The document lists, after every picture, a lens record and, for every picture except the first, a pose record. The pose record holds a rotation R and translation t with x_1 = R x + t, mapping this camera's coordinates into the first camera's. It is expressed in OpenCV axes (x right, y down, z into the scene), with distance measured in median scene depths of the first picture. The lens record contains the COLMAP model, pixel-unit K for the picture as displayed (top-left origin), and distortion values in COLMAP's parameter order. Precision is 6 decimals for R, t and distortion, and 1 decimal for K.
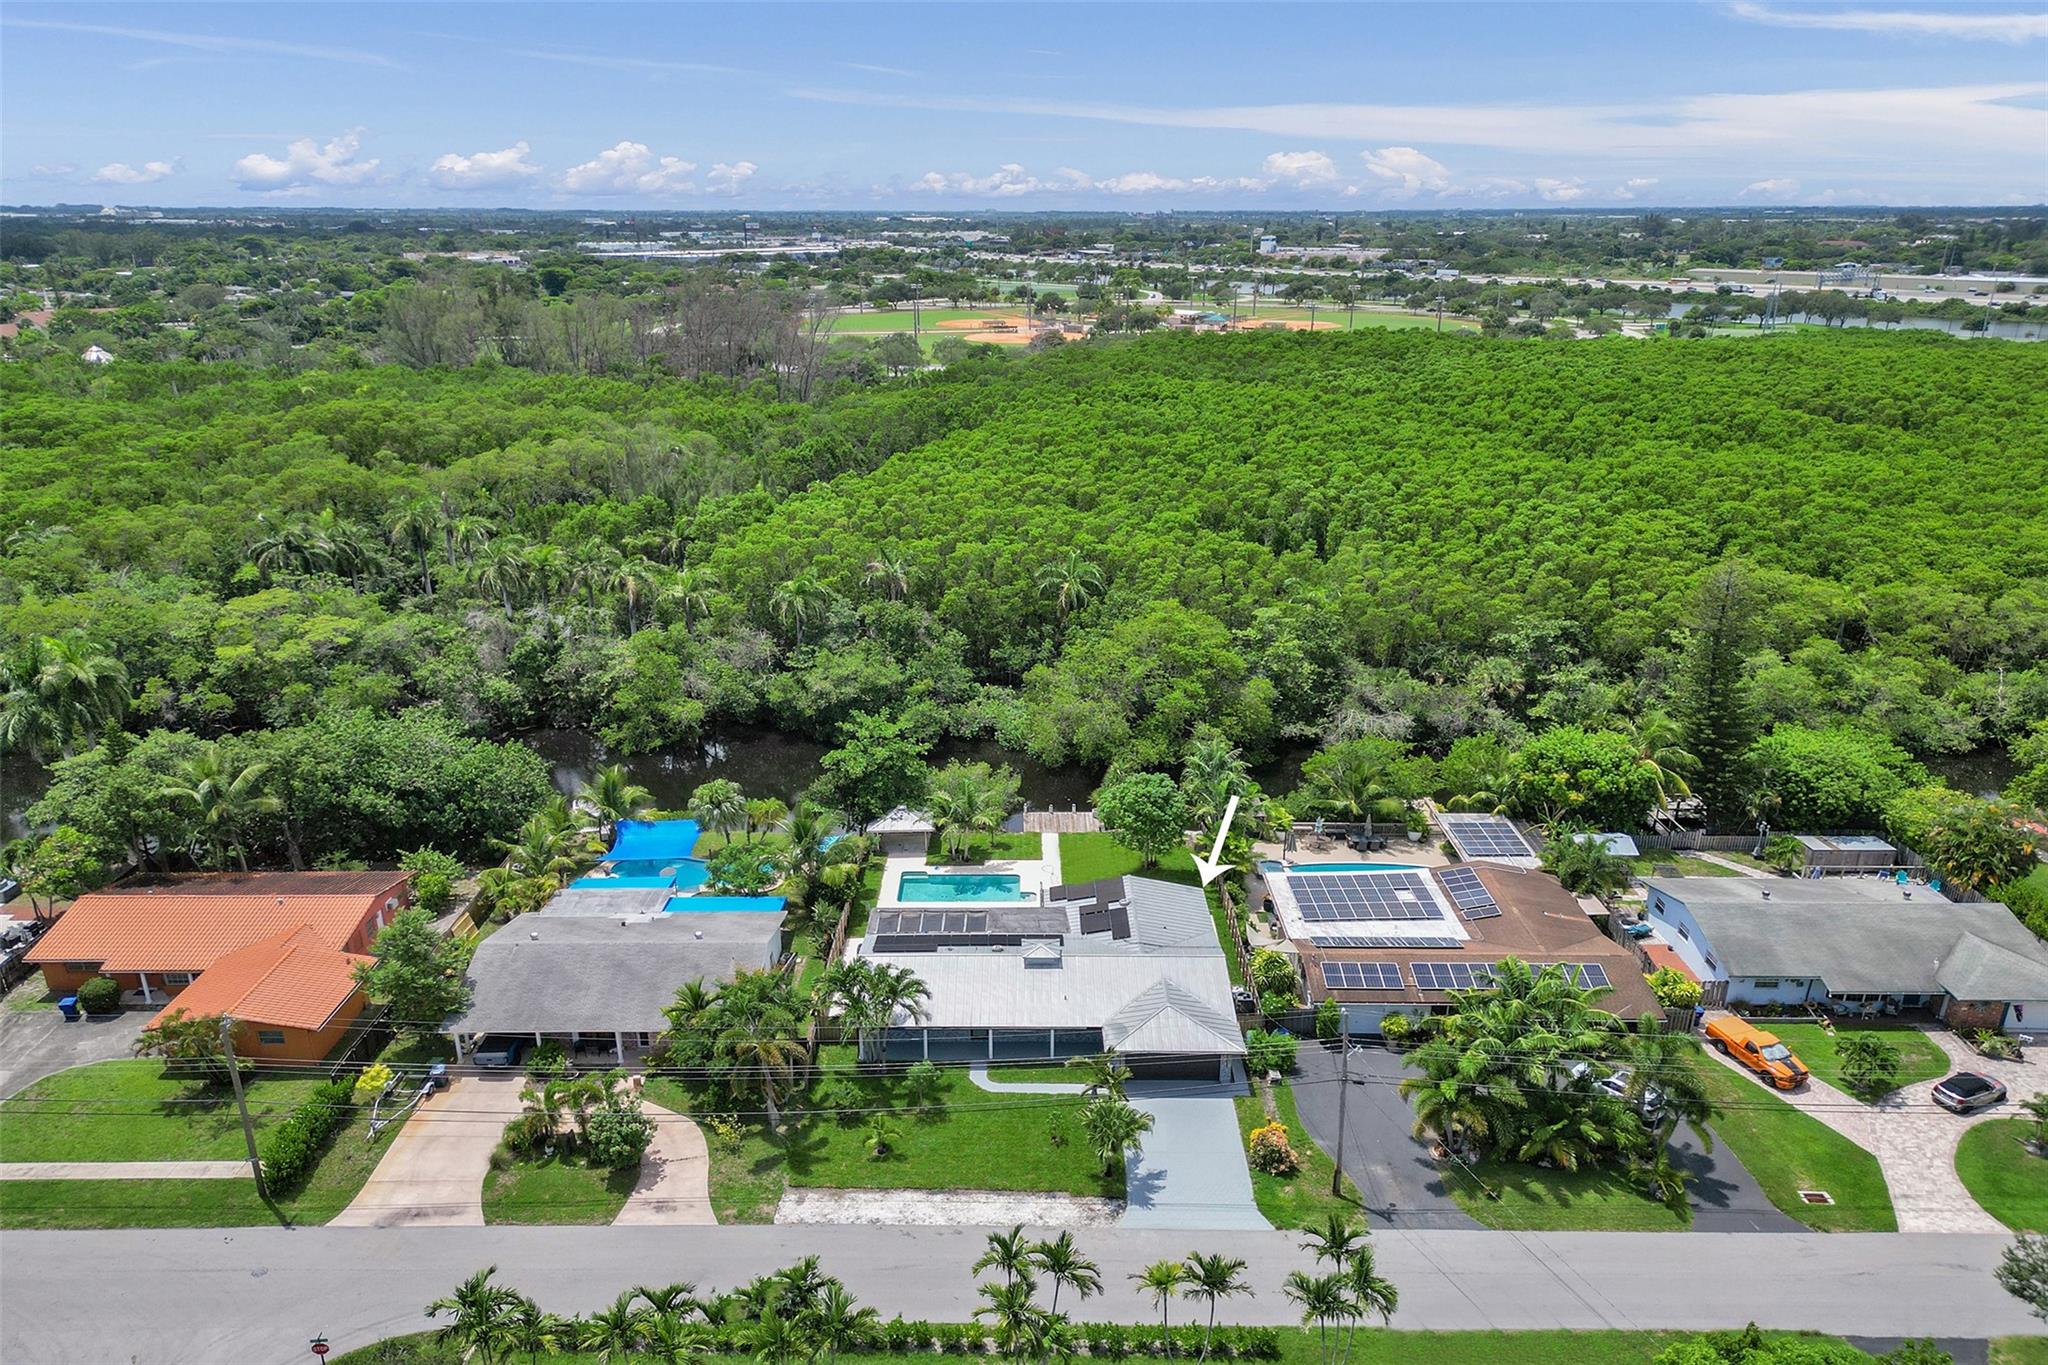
lens RADIAL K [[1443.5, 0, 1001.6], [0, 1443.5, 685.7], [0, 0, 1]] dist [0.055408, -0.047117]
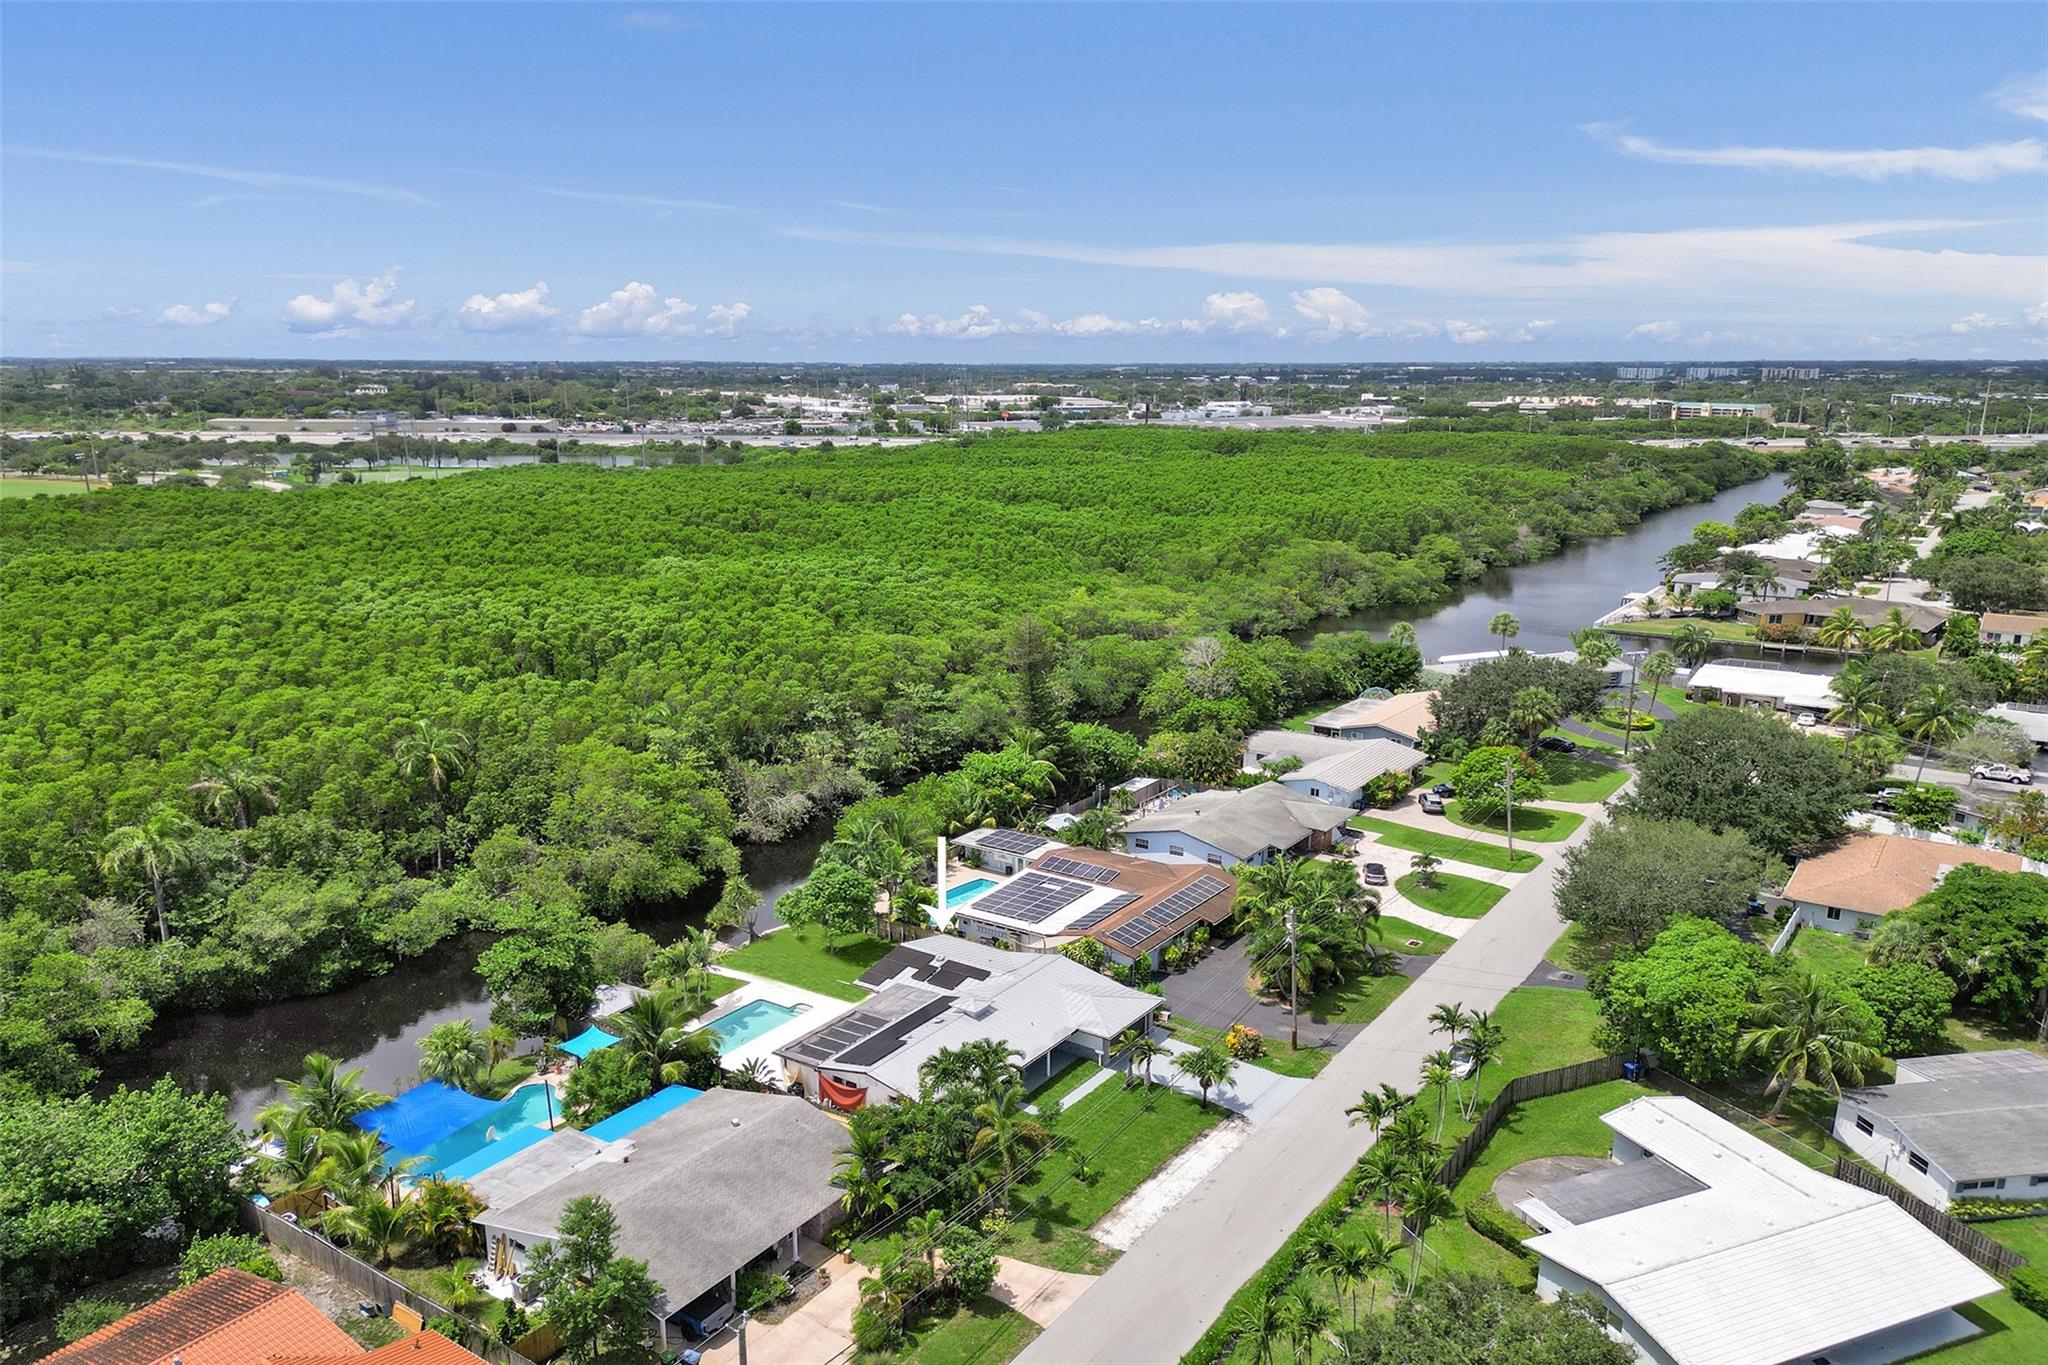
lens RADIAL K [[1470.1, 0, 992.5], [0, 1470.1, 685.8], [0, 0, 1]] dist [0.066447, -0.065189]
pose [[0.573043, -0.174394, 0.800755, -0.890067], [0.253526, 0.966889, 0.029146, -0.090410], [-0.779324, 0.186310, 0.598283, 0.273692]]
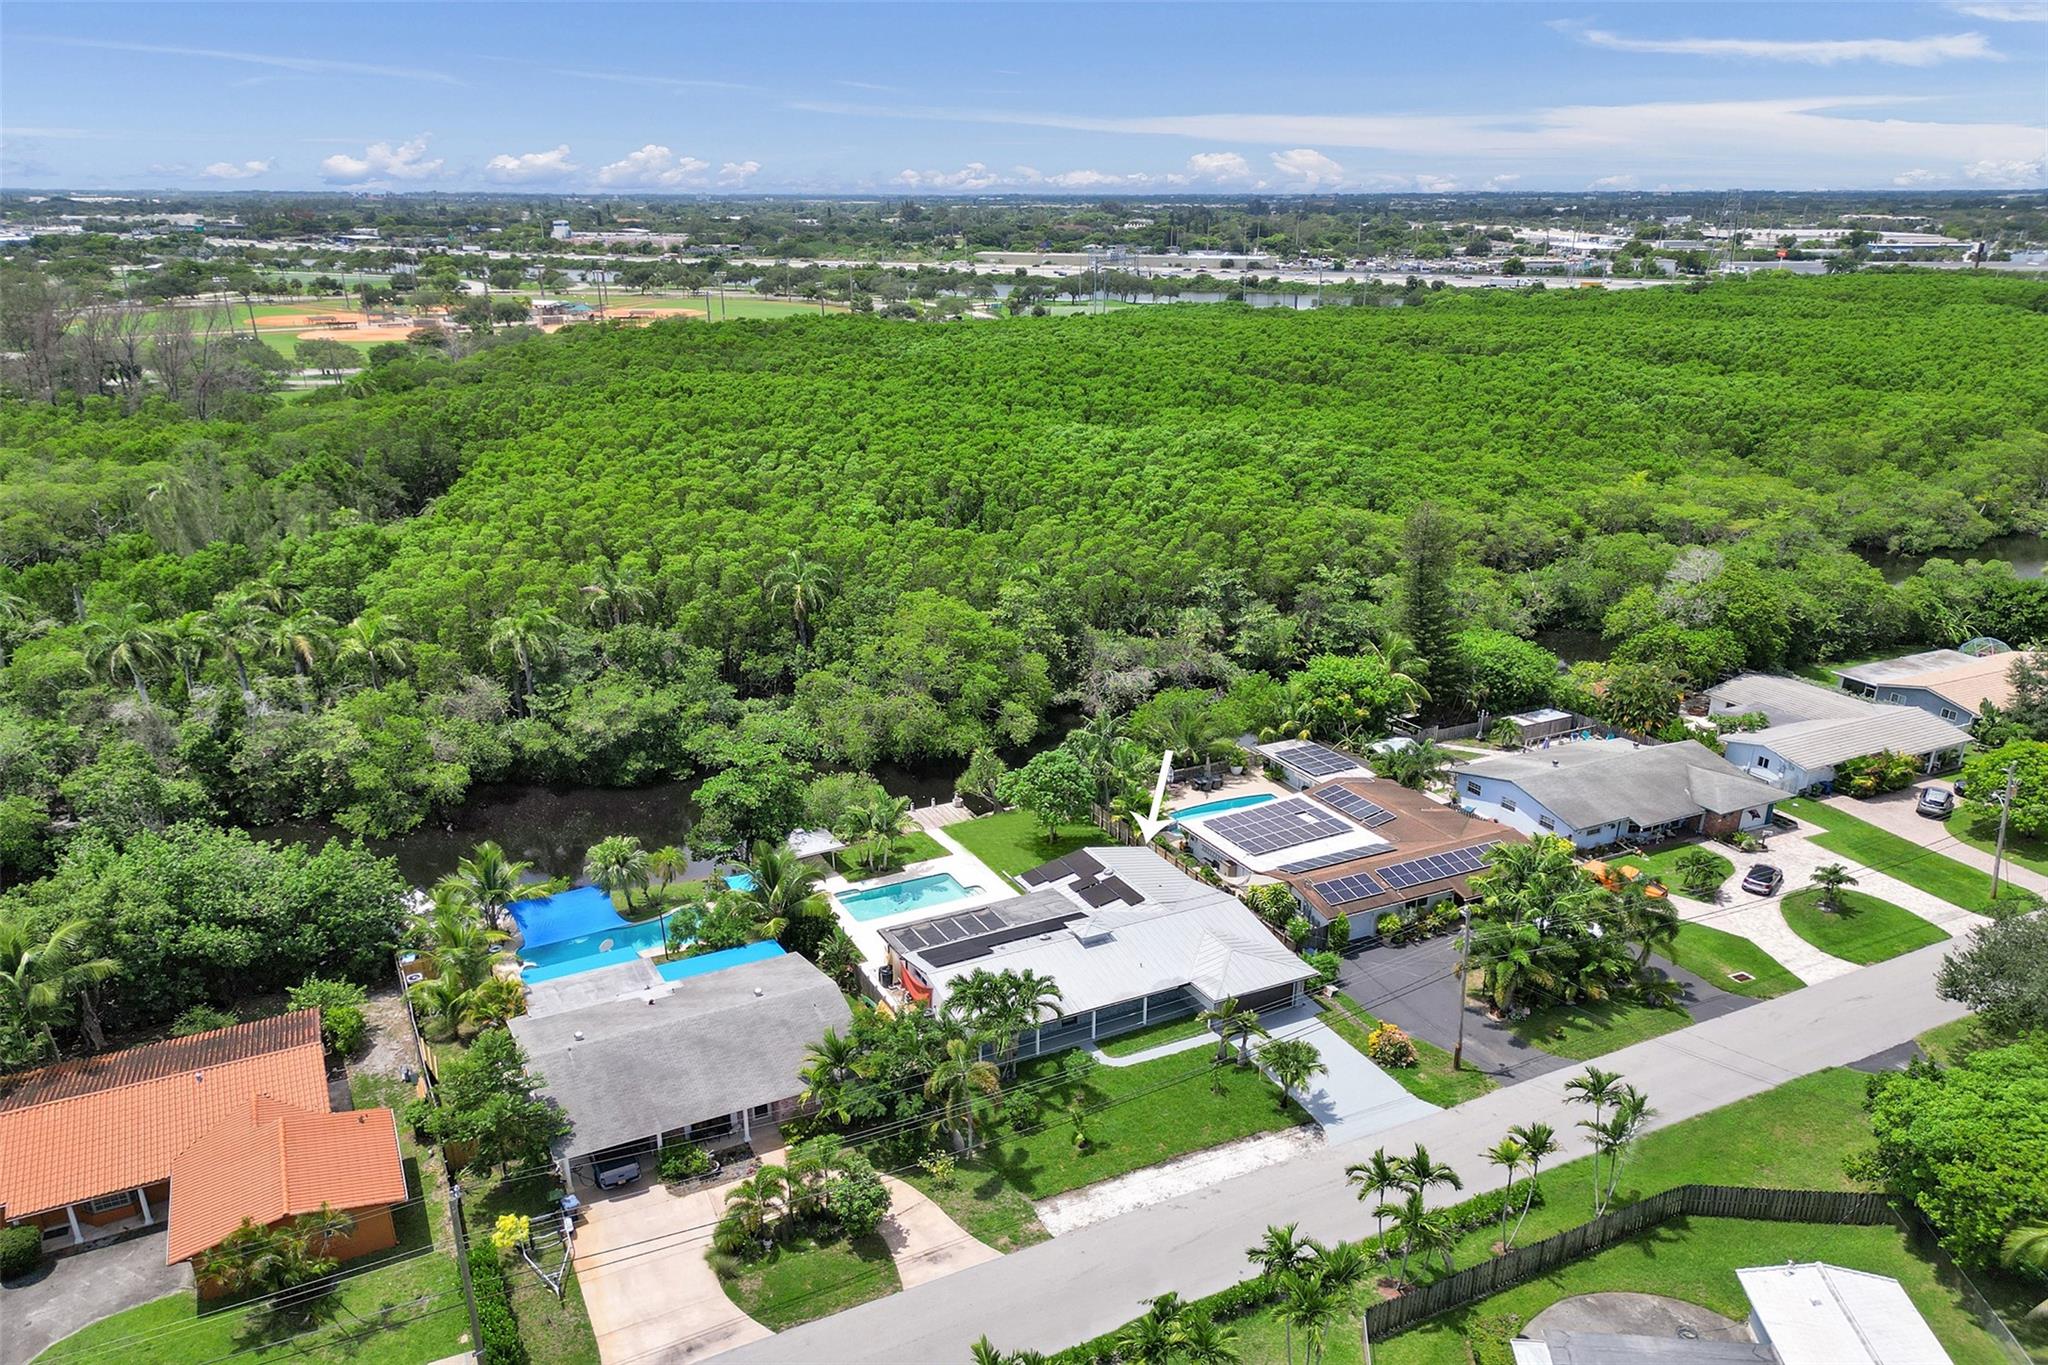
lens RADIAL K [[1470.1, 0, 992.5], [0, 1470.1, 685.8], [0, 0, 1]] dist [0.066447, -0.065189]
pose [[0.892973, -0.141938, 0.427144, -0.487254], [0.139999, 0.989492, 0.036129, -0.038009], [-0.427784, 0.027538, 0.903461, 0.080365]]
